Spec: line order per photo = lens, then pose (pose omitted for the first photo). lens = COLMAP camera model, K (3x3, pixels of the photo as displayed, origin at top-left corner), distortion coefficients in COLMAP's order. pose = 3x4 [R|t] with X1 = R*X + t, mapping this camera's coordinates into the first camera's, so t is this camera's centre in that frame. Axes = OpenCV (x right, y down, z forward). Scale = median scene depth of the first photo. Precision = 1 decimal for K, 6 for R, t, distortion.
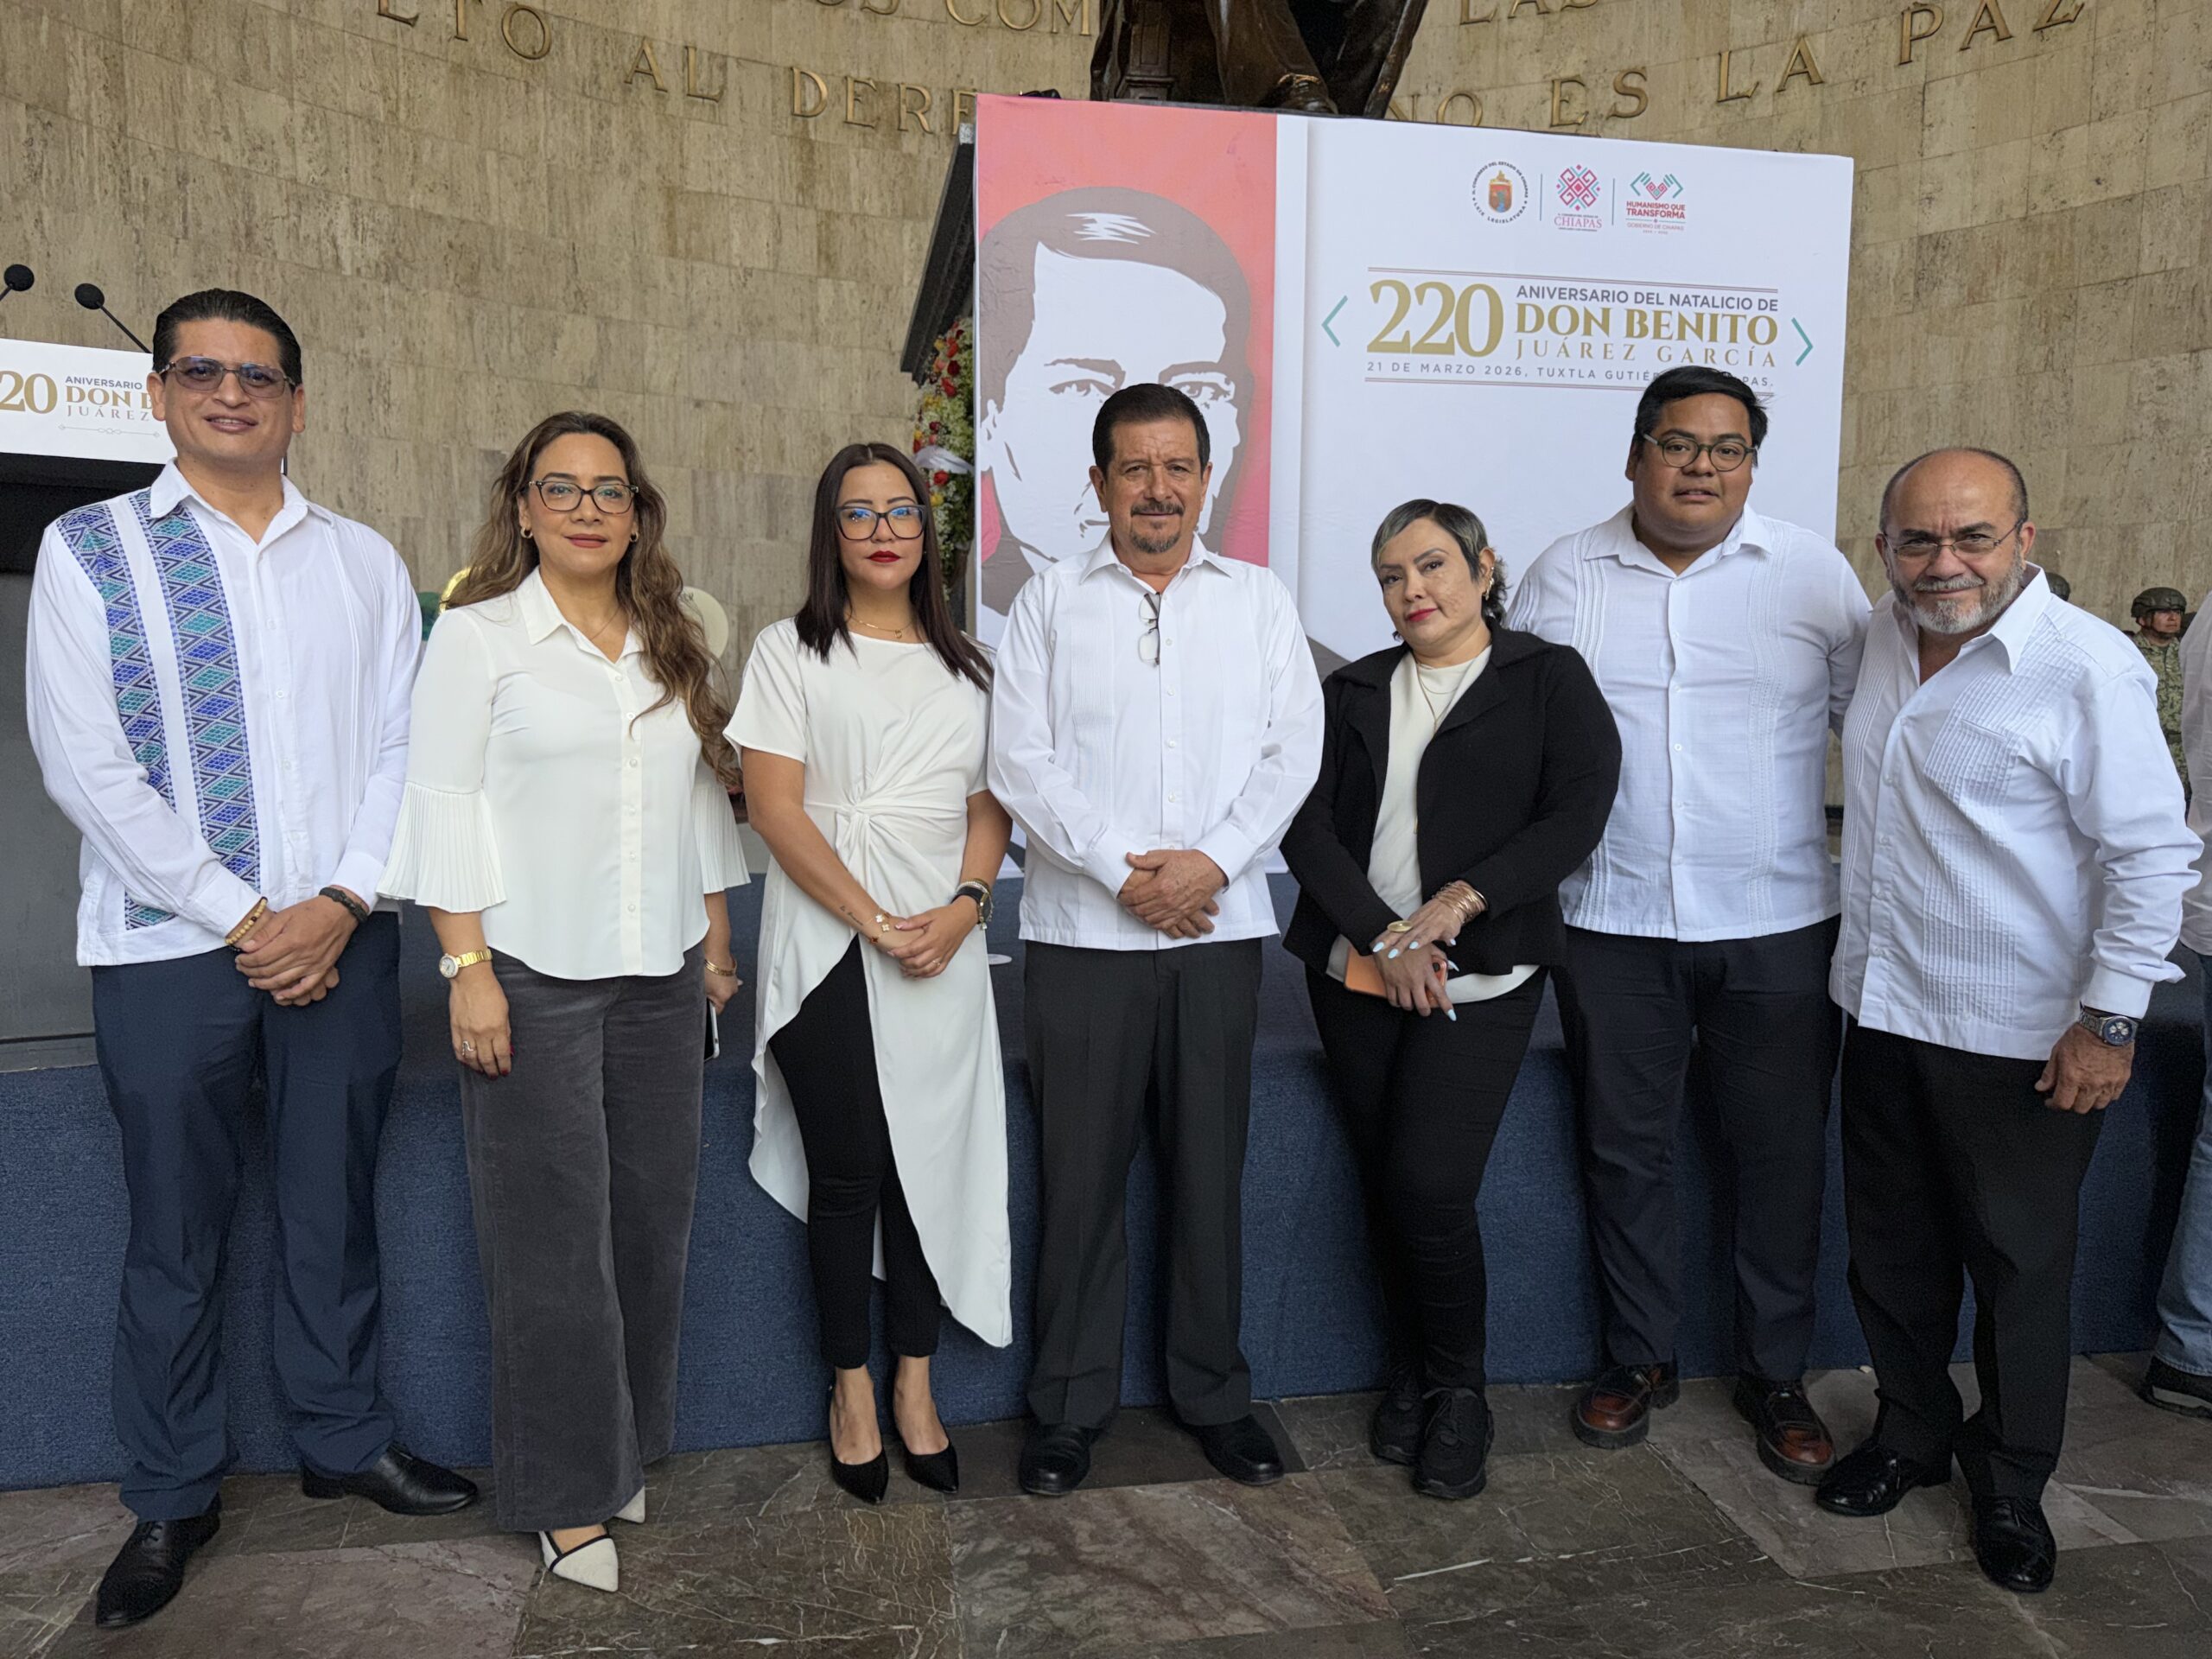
lens RADIAL K [[1566.9, 0, 1103.5], [0, 1566.9, 809.6], [0, 0, 1]] dist [0.004013, -0.007004]
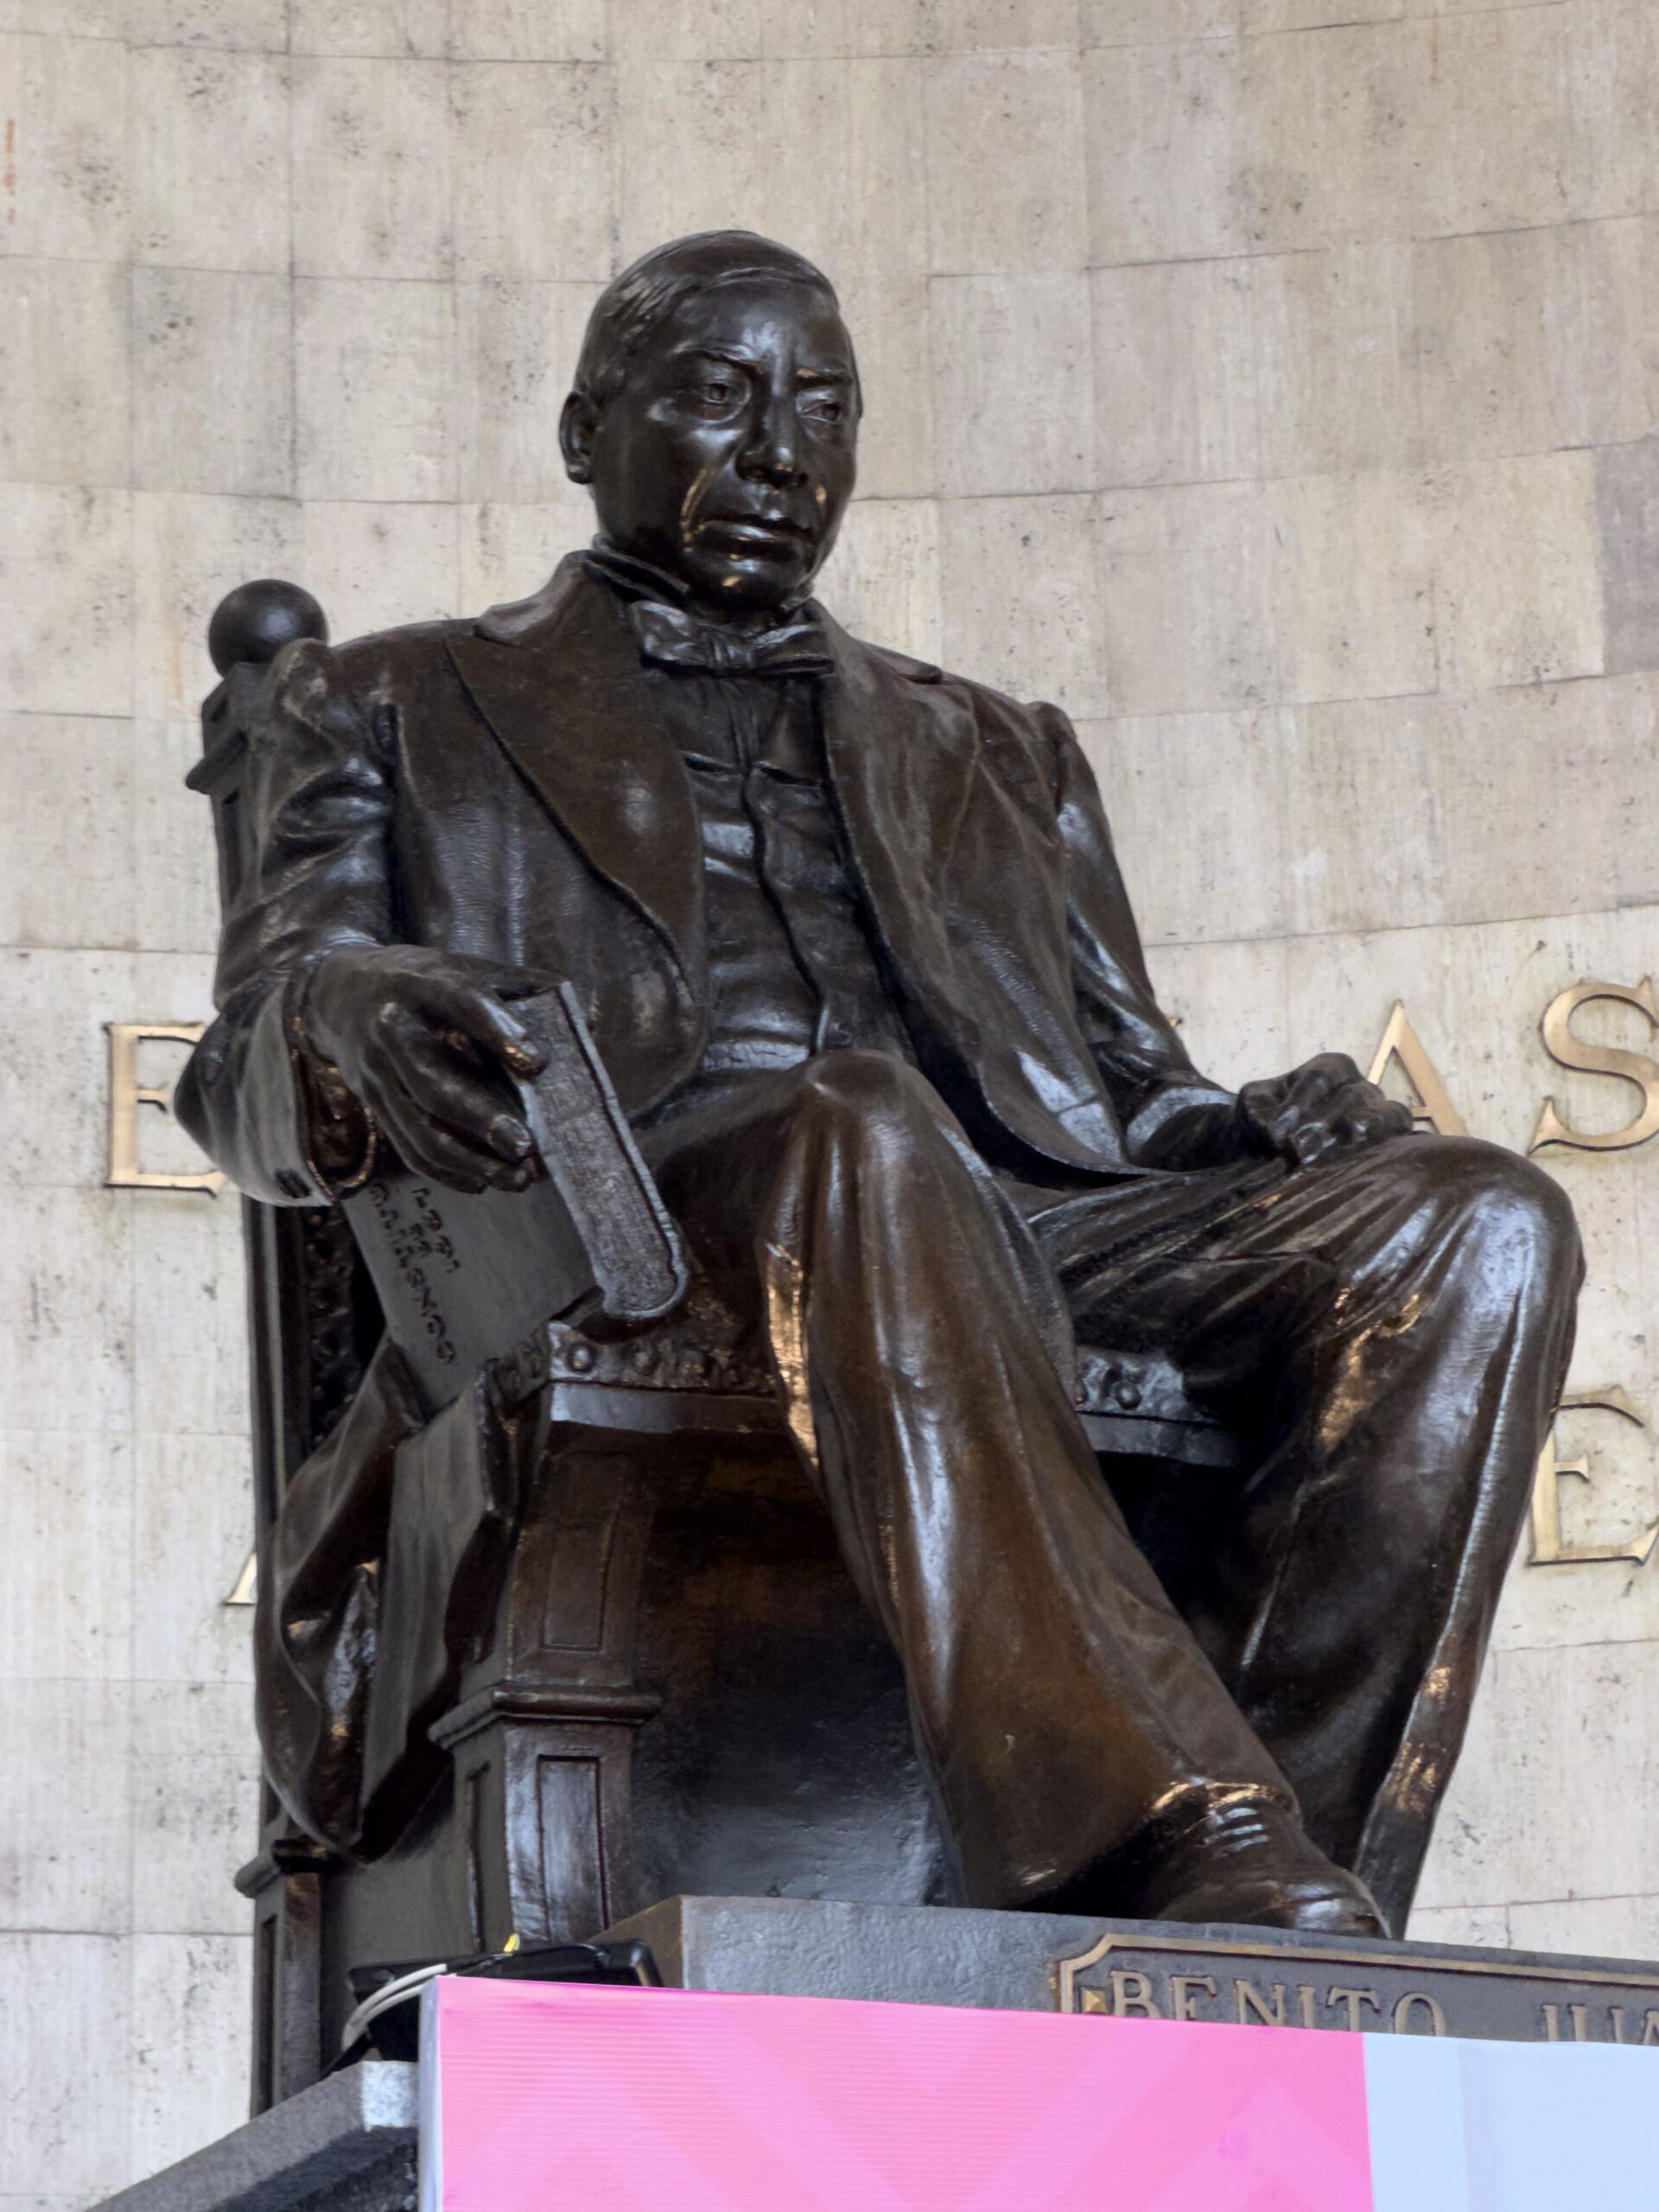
lens RADIAL K [[7782.3, 0, 727.4], [0, 7782.3, 1107.3], [0, 0, 1]] dist [0.095602, 3.103194]
pose [[0.975993, 0.035023, 0.214967, -0.140509], [0.054860, 0.915634, -0.398253, -0.003685], [-0.210780, 0.400485, 0.891731, -0.164959]]
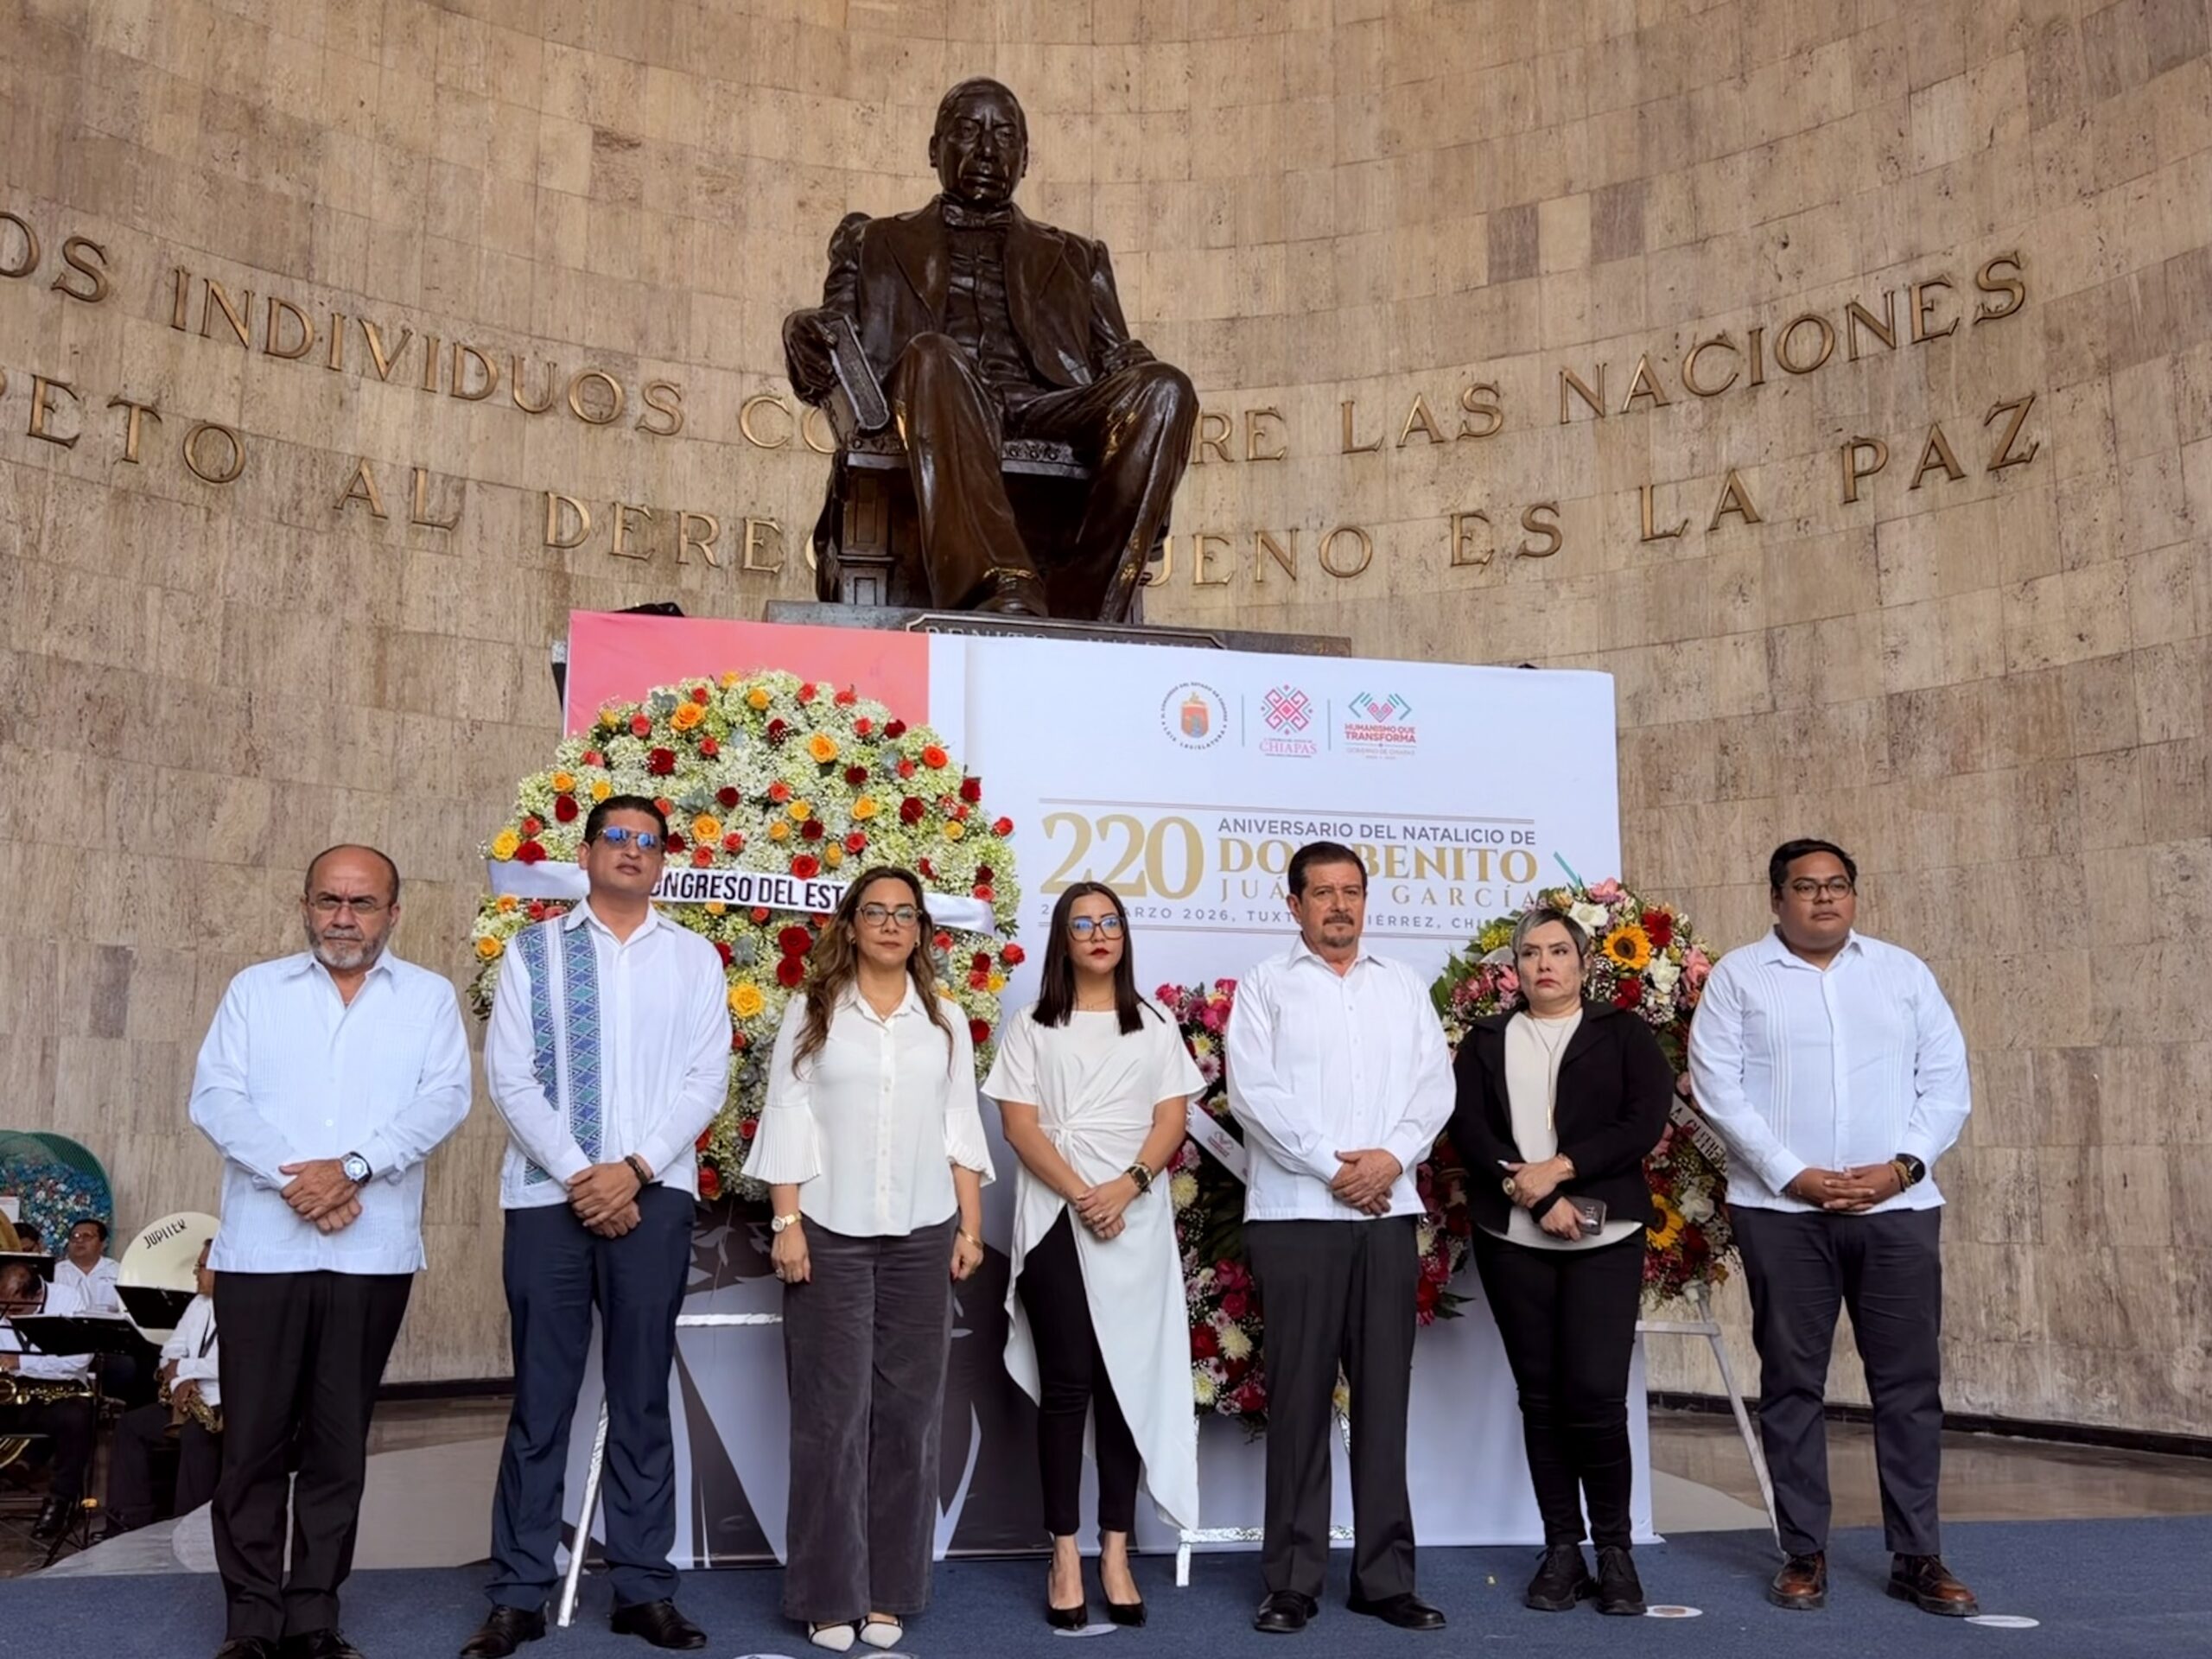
lens RADIAL K [[2034.4, 0, 1102.8], [0, 2034.4, 826.8], [0, 0, 1]] dist [0.198016, -0.462059]
pose [[0.999387, 0.002495, 0.034927, 0.068592], [0.006586, 0.966267, -0.257457, -0.018508], [-0.034391, 0.257529, 0.965658, -0.030491]]
